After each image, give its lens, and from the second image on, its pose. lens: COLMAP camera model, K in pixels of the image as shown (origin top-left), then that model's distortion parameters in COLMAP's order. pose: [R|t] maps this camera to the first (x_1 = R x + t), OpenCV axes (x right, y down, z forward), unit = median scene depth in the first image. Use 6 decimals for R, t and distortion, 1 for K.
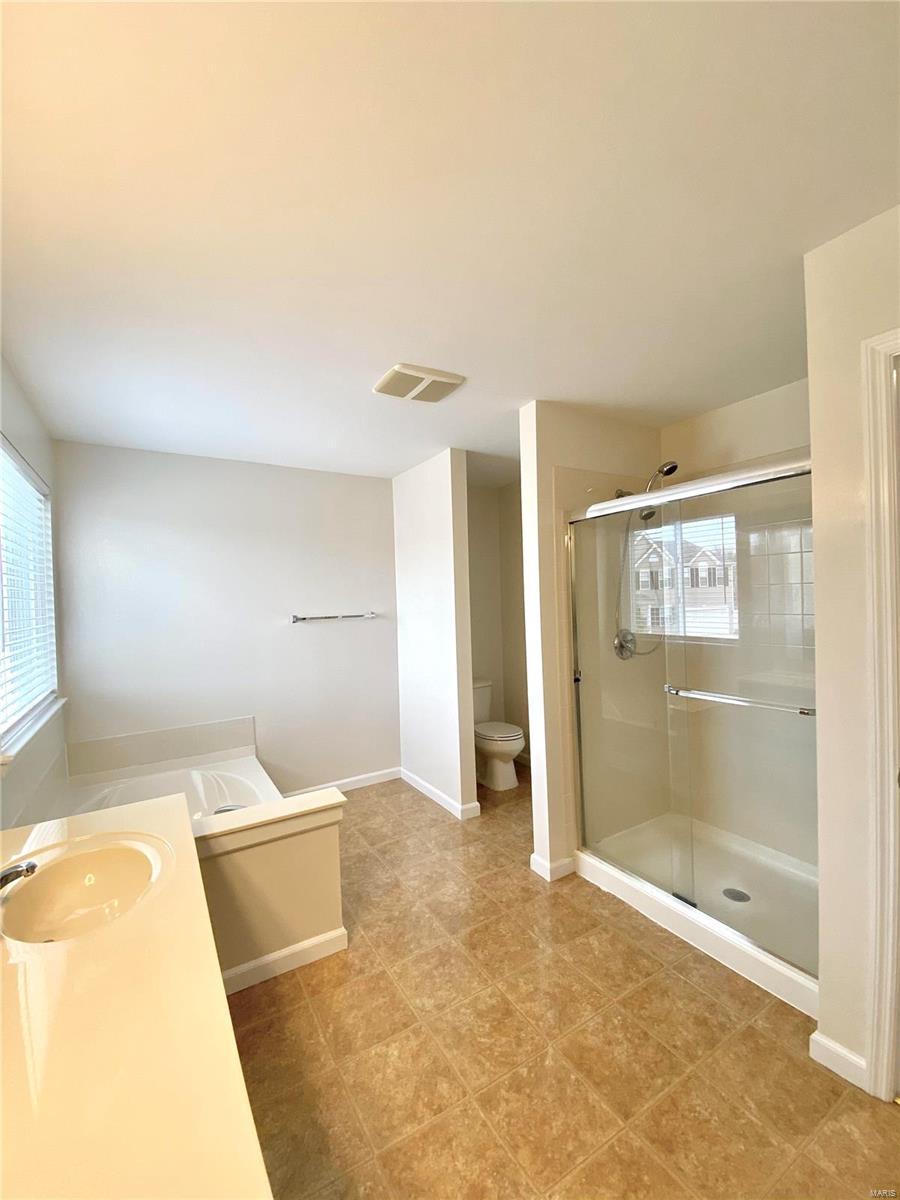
lens RADIAL K [[486.3, 0, 446.3], [0, 486.3, 603.7], [0, 0, 1]] dist [0.021126, -0.020365]
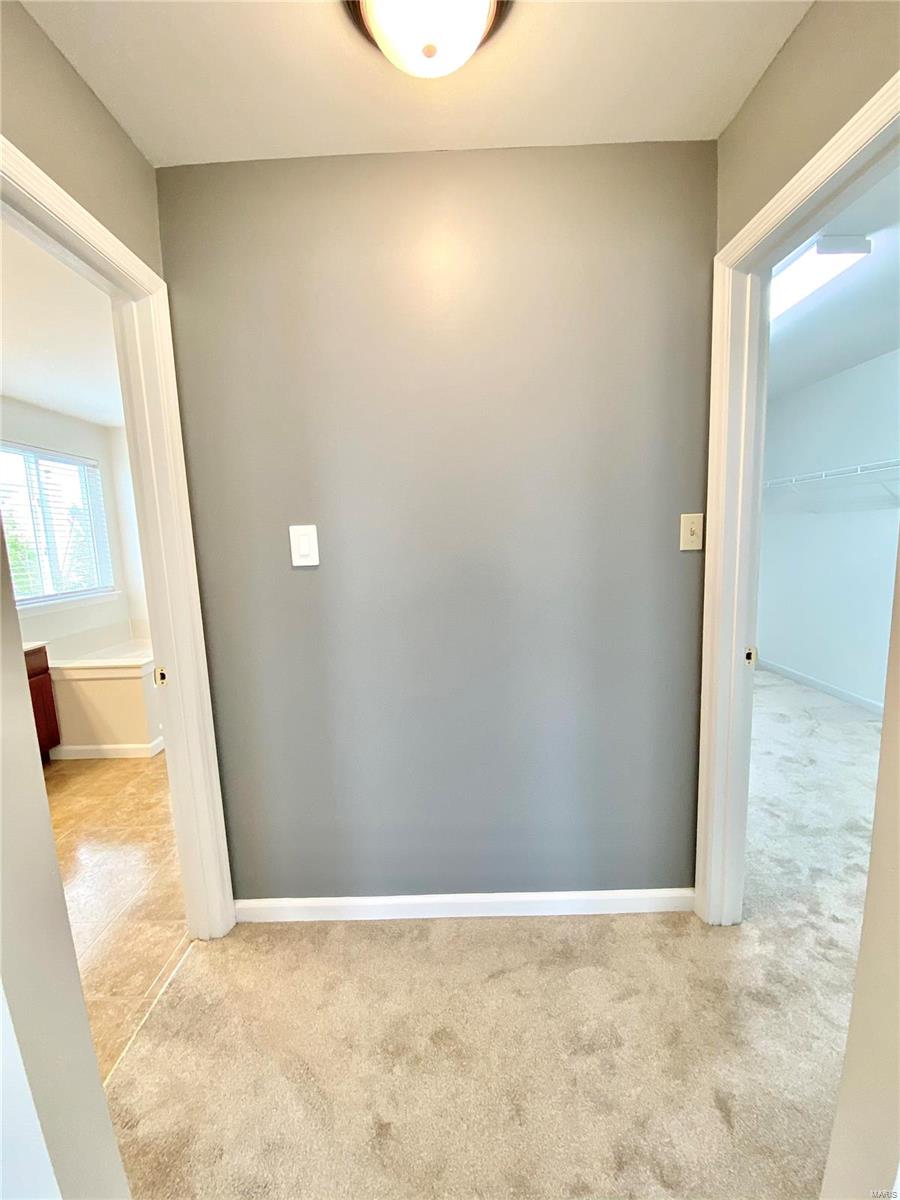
lens RADIAL K [[486.3, 0, 446.3], [0, 486.3, 603.7], [0, 0, 1]] dist [0.021126, -0.020365]
pose [[0.848074, 0.063765, -0.526028, 1.536903], [0.012823, 0.989972, 0.140678, 0.014101], [0.529723, -0.126051, 0.838752, 0.281766]]
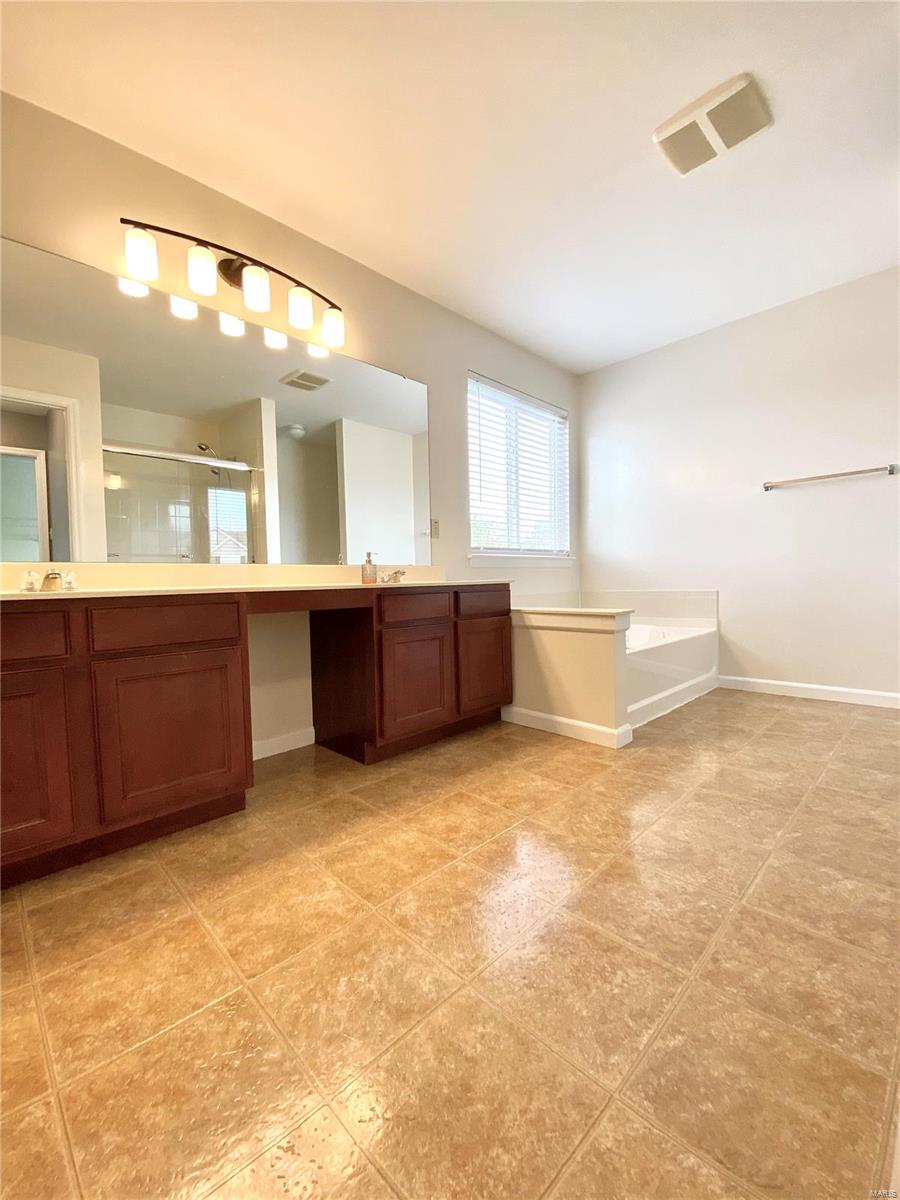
lens RADIAL K [[486.3, 0, 446.3], [0, 486.3, 603.7], [0, 0, 1]] dist [0.021126, -0.020365]
pose [[0.220294, 0.061911, -0.973467, 0.823975], [0.008185, 0.997831, 0.065313, 0.346540], [0.975399, -0.022356, 0.219310, 0.451955]]
